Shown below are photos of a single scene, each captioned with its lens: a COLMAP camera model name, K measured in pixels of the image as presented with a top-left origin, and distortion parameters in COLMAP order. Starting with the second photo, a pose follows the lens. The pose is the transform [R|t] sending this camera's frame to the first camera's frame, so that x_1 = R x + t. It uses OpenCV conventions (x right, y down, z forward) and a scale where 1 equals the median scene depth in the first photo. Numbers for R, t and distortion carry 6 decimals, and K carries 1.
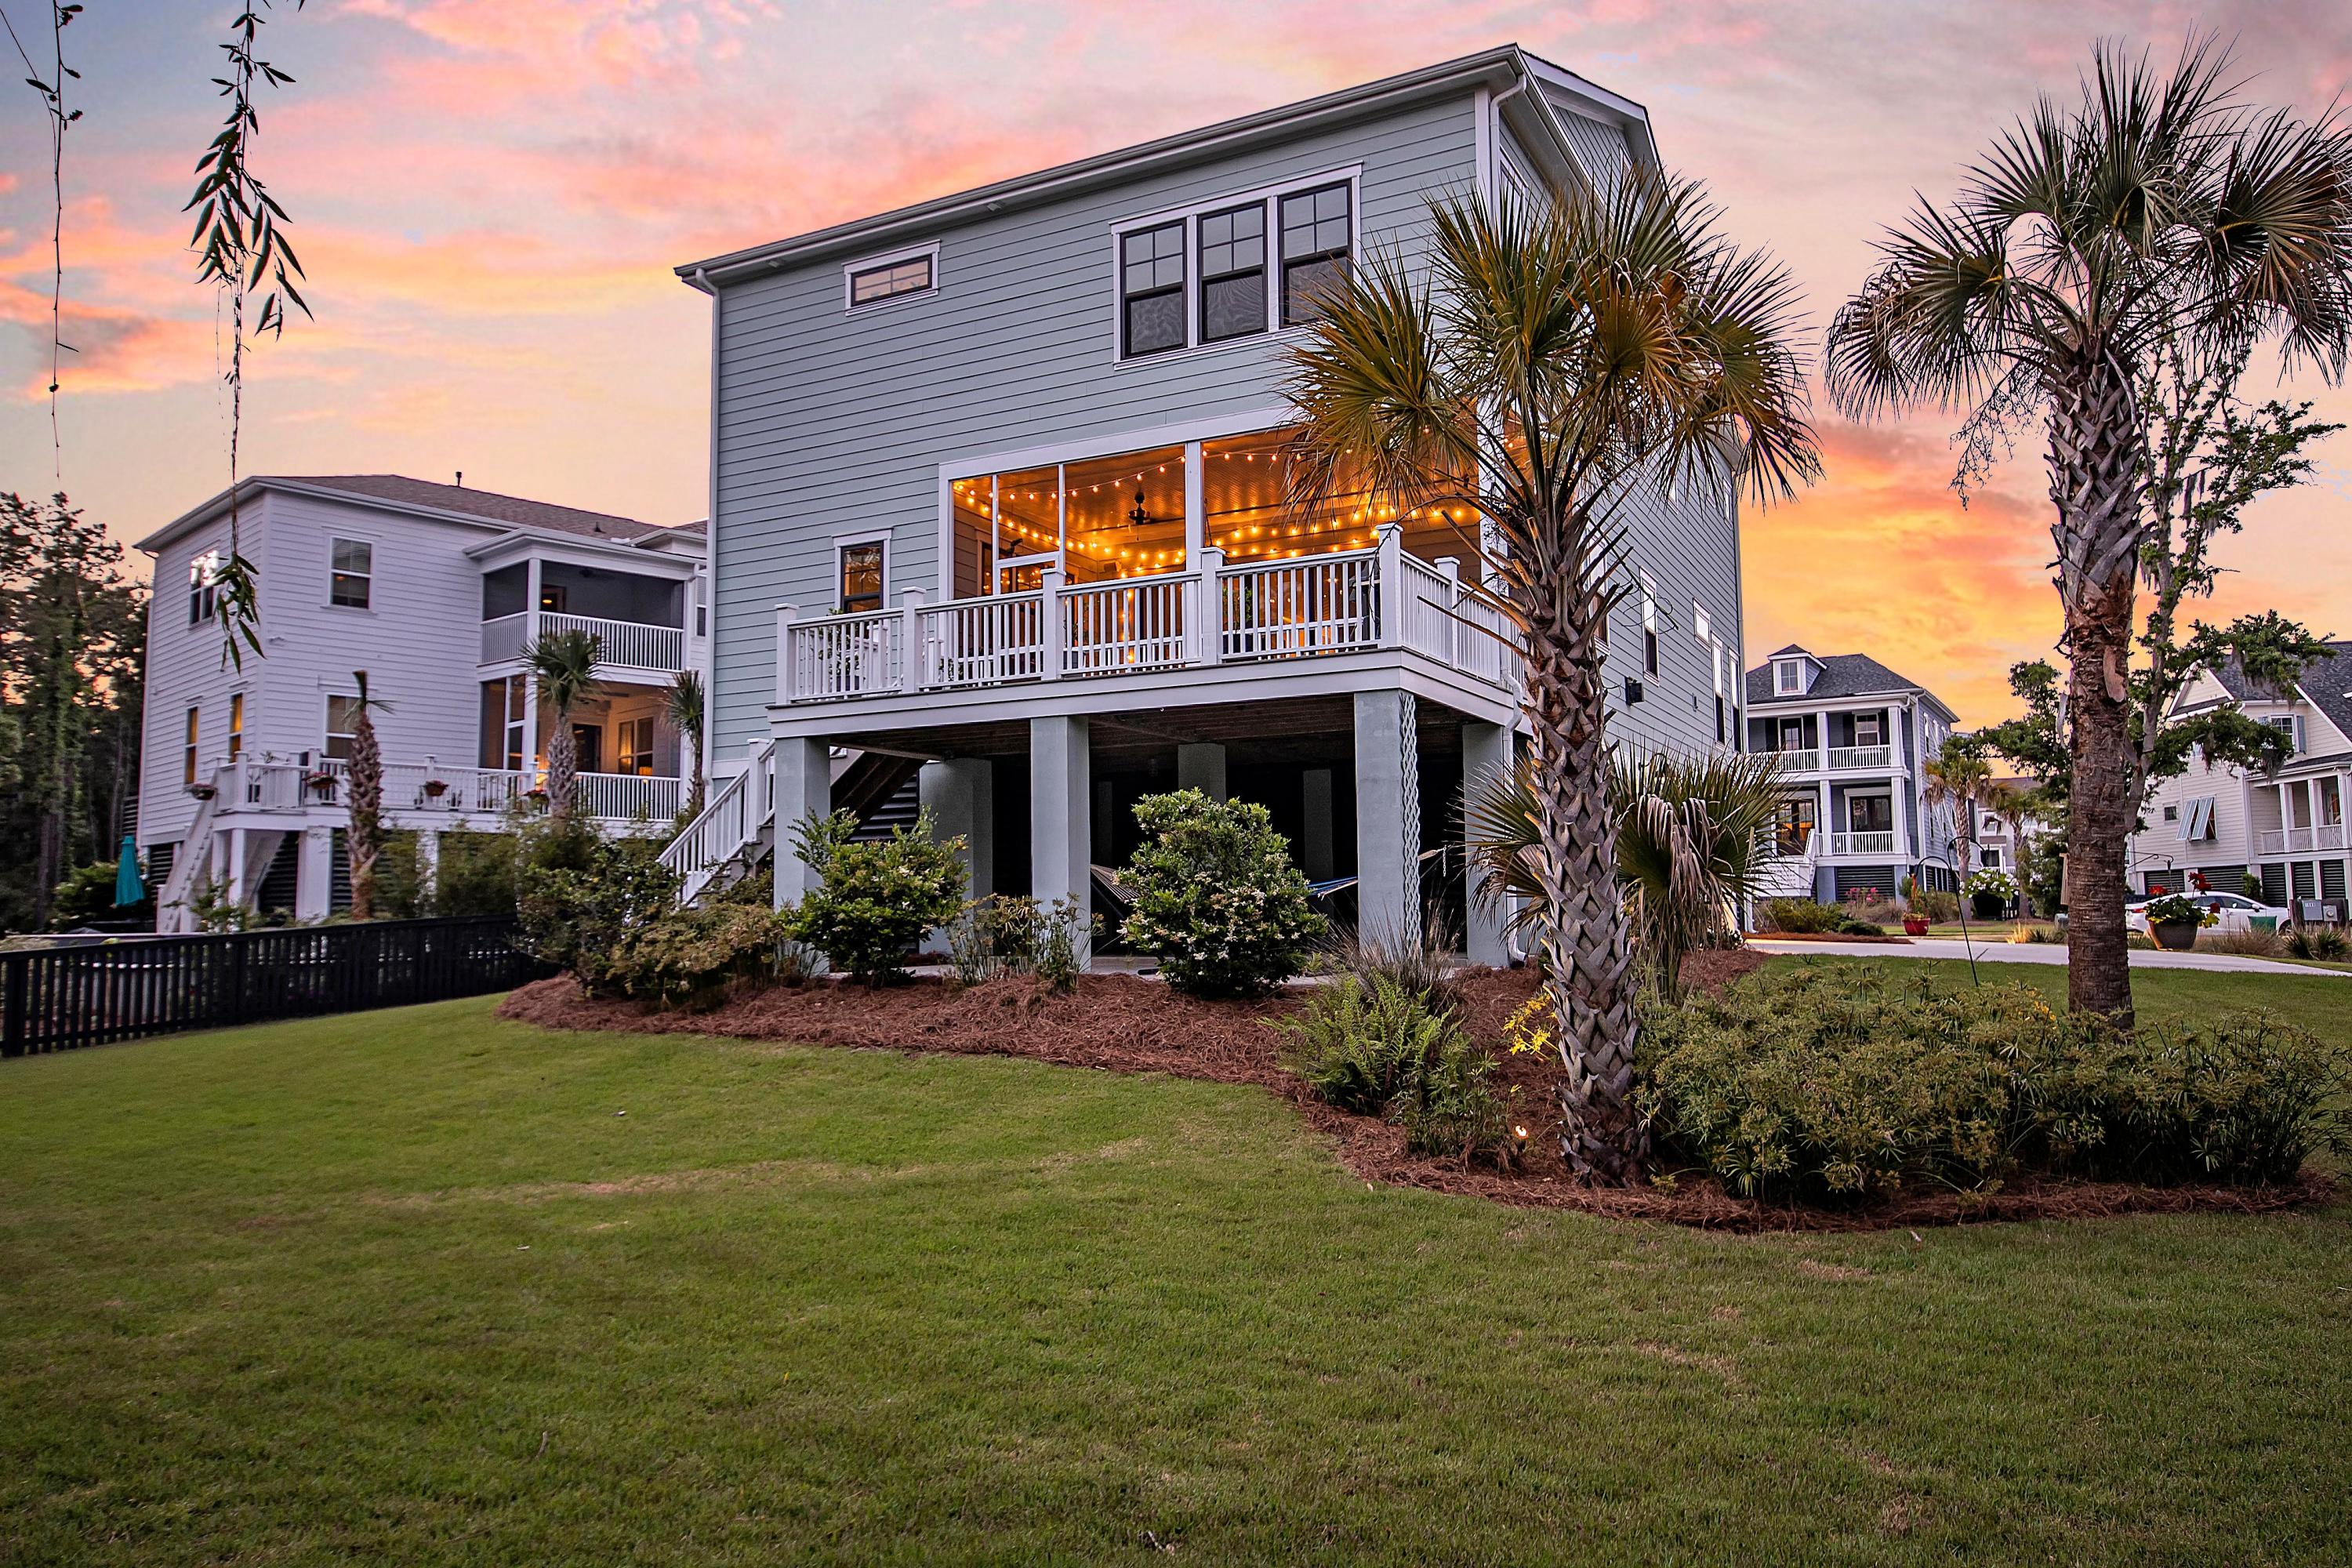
lens RADIAL K [[1551.4, 0, 1183.8], [0, 1551.4, 783.2], [0, 0, 1]] dist [0.007268, 0.002863]
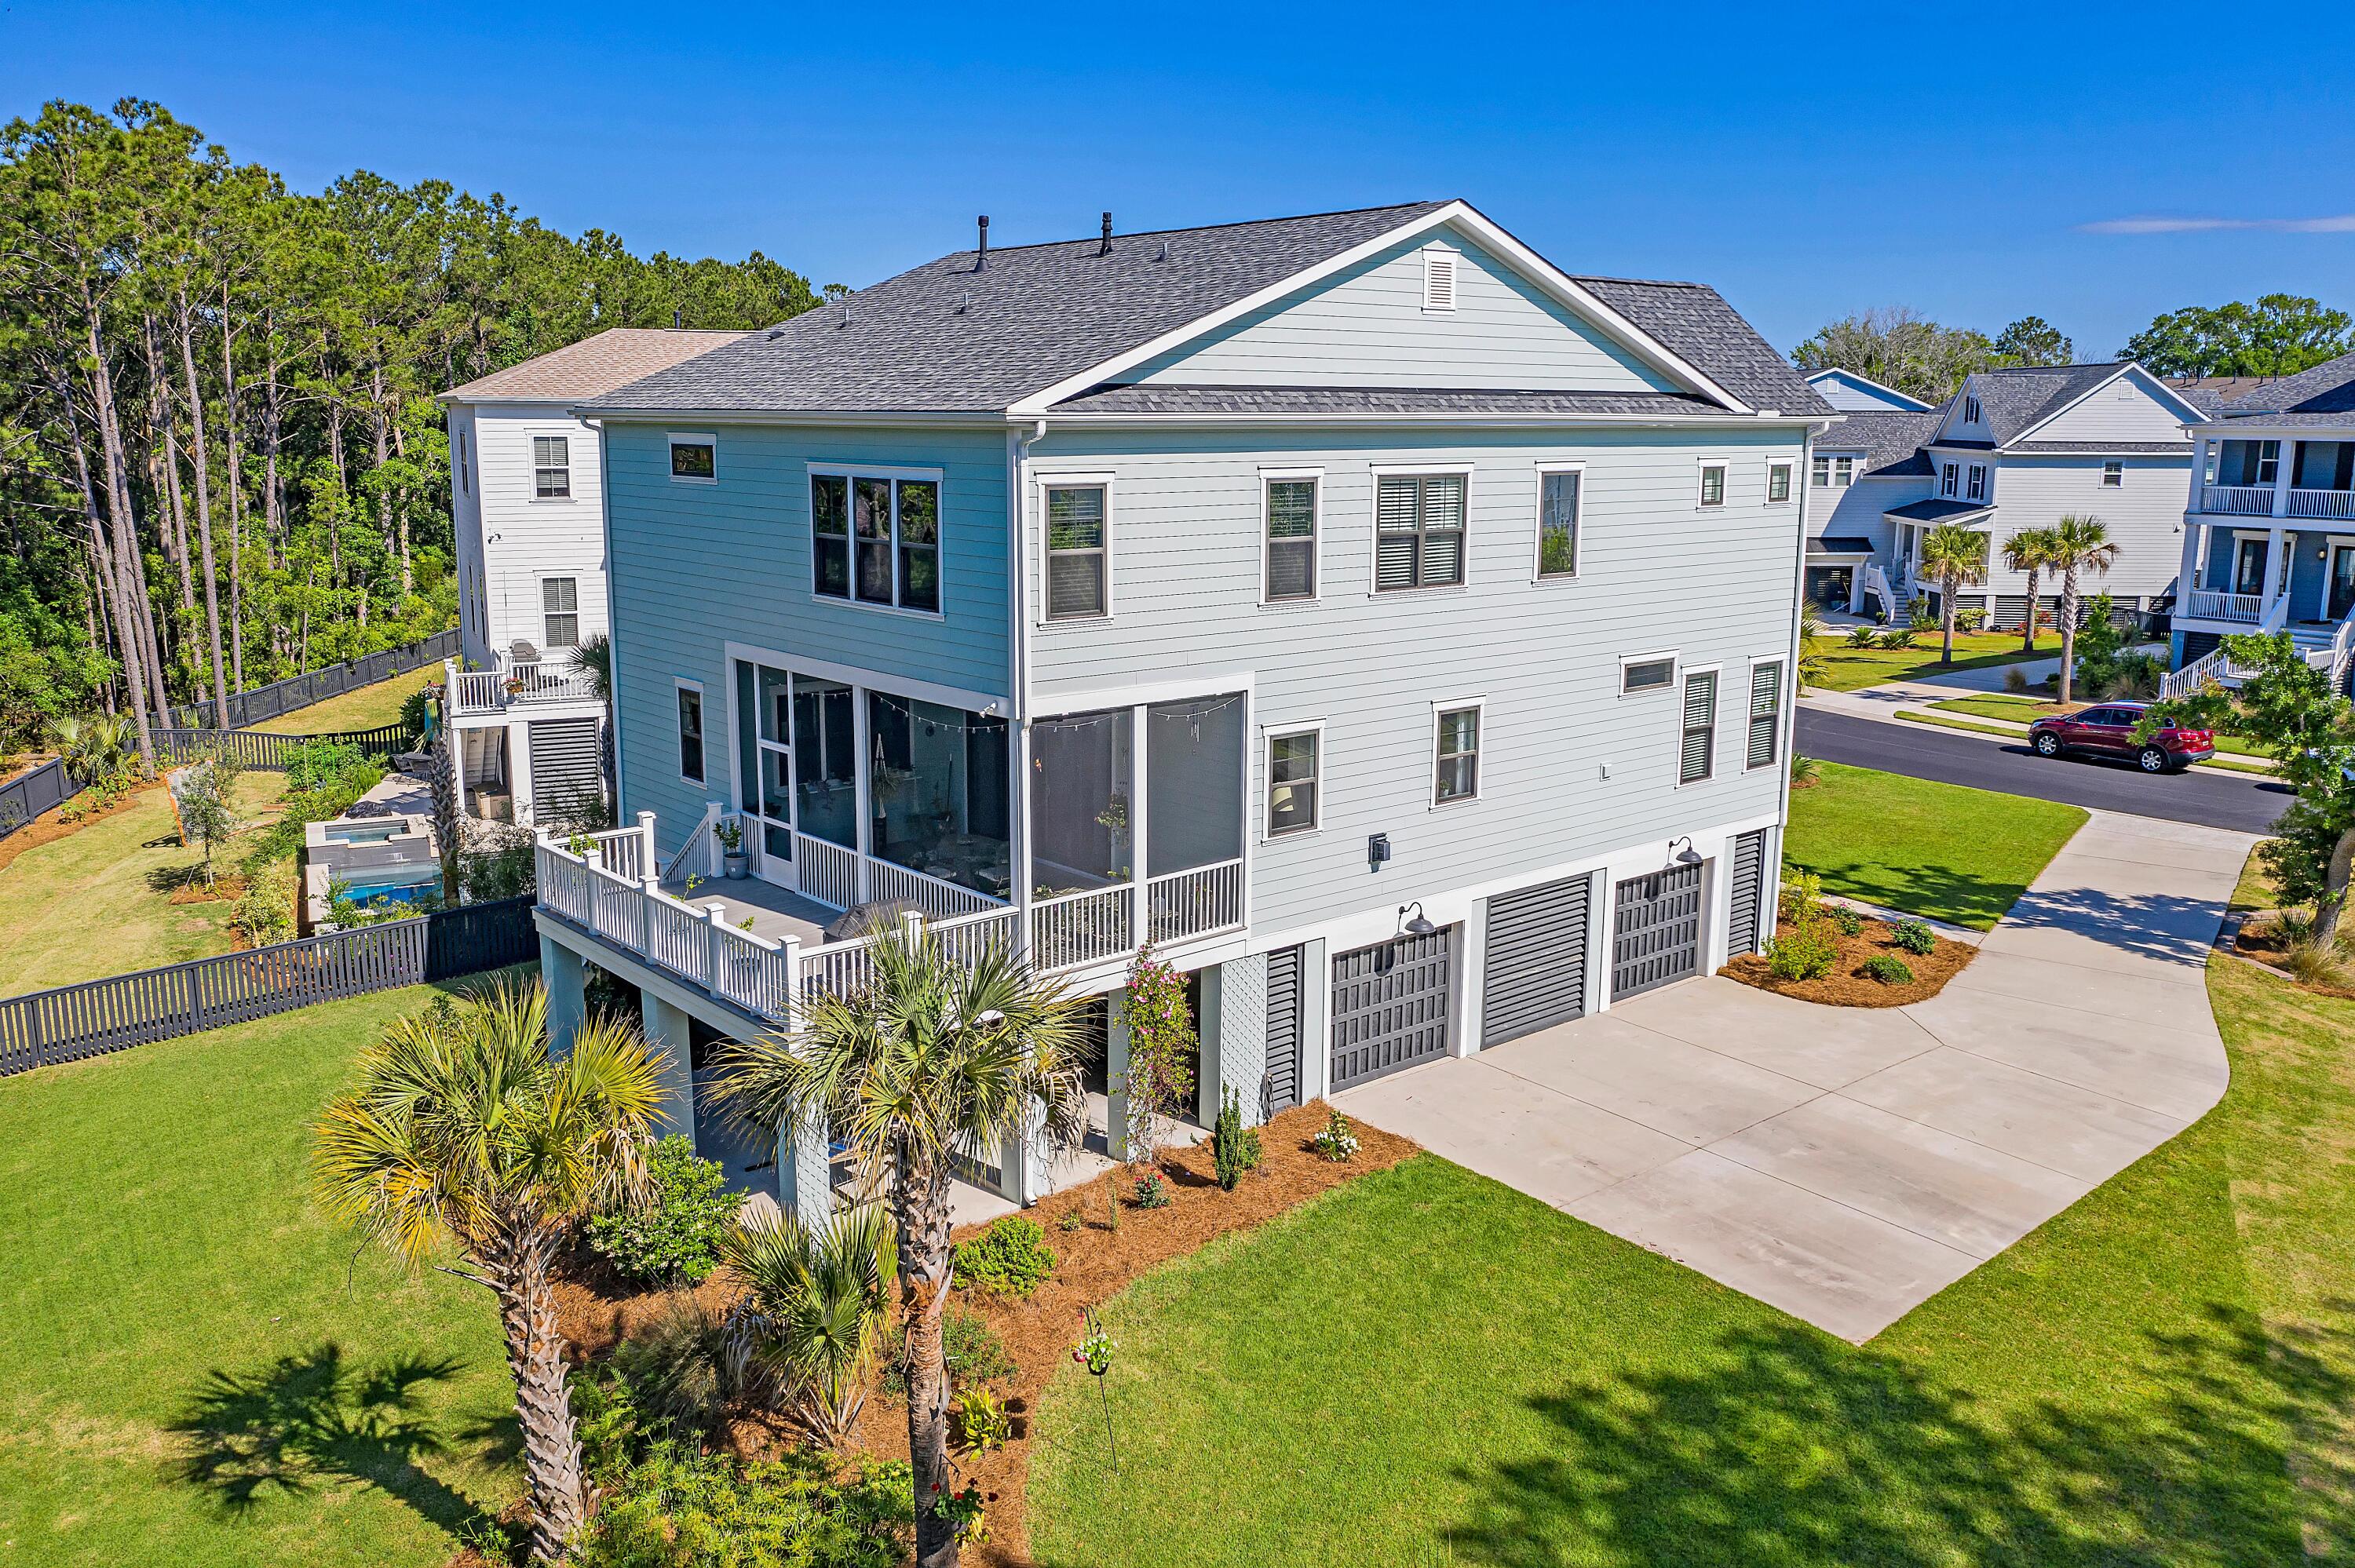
lens RADIAL K [[1815.3, 0, 1154.5], [0, 1815.3, 787.7], [0, 0, 1]] dist [0.010635, 0.008182]
pose [[0.925390, 0.098646, -0.365955, 0.632015], [0.005921, 0.961656, 0.274195, -0.462393], [0.378971, -0.255904, 0.889322, -0.106343]]
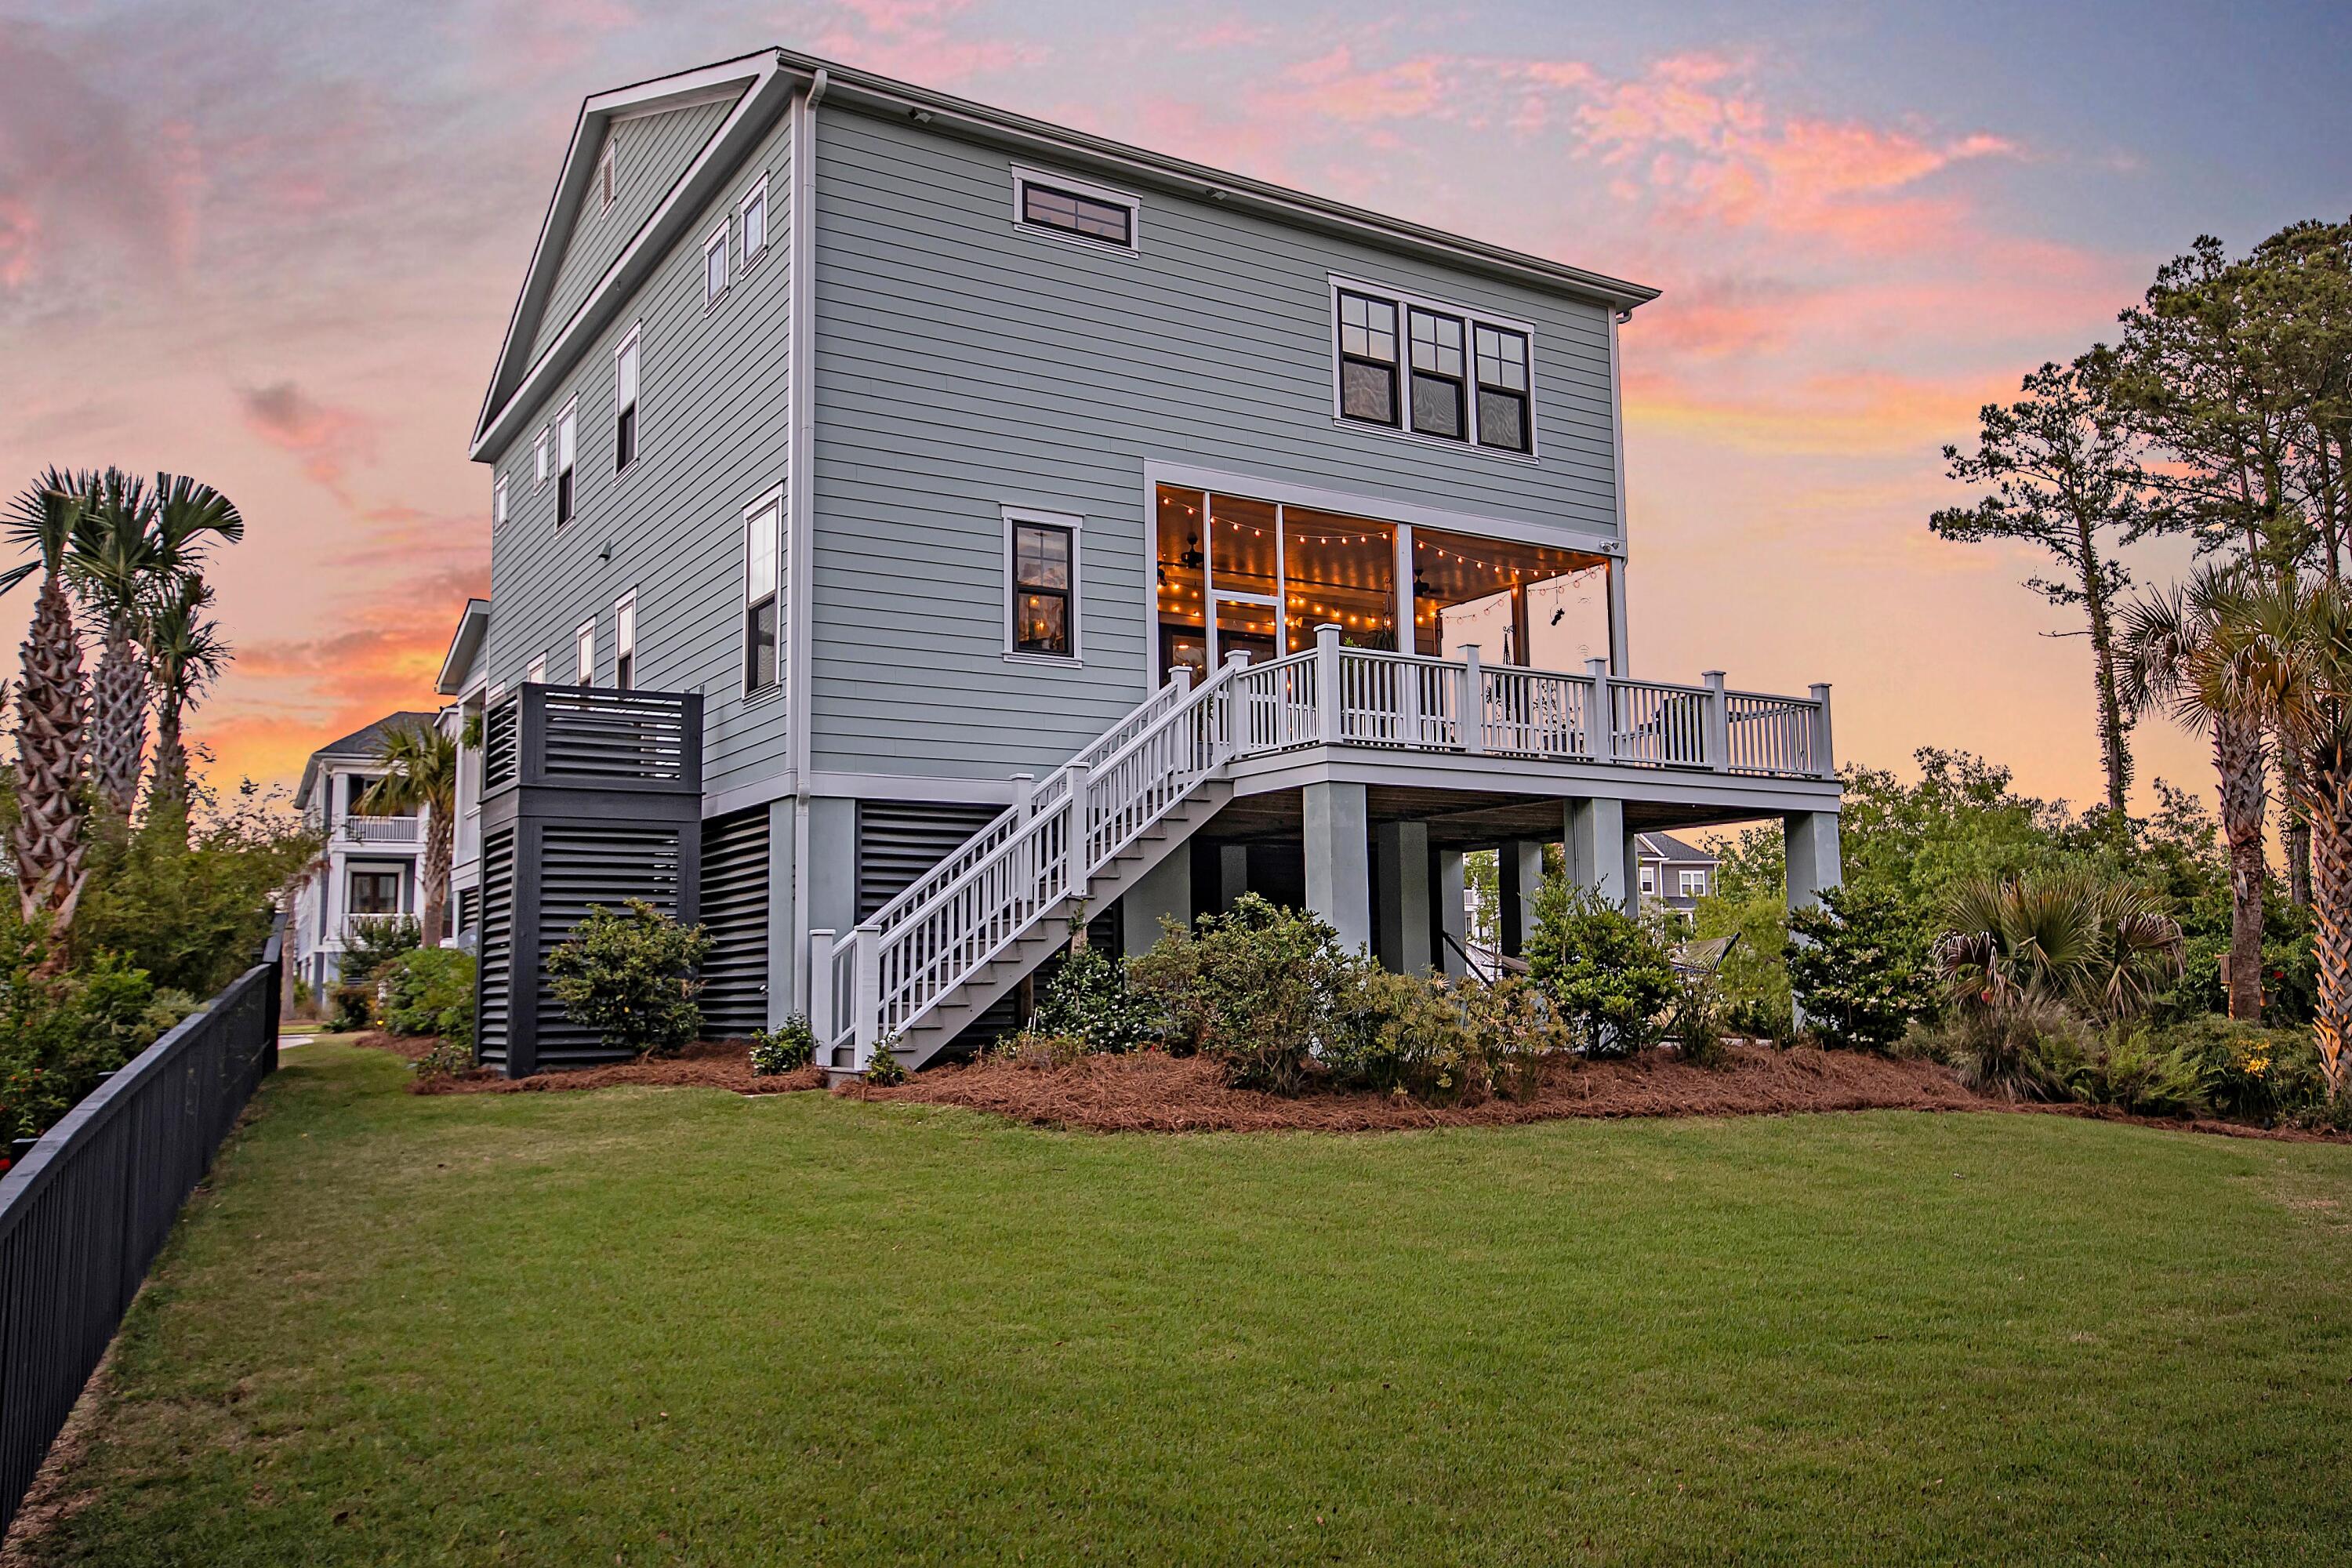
lens RADIAL K [[1813.2, 0, 1153.0], [0, 1813.2, 787.7], [0, 0, 1]] dist [0.010635, 0.008182]
pose [[0.518870, 0.100799, 0.848890, -0.961873], [-0.067339, 0.994758, -0.076960, 0.048171], [-0.852197, -0.017231, 0.522937, 0.467573]]
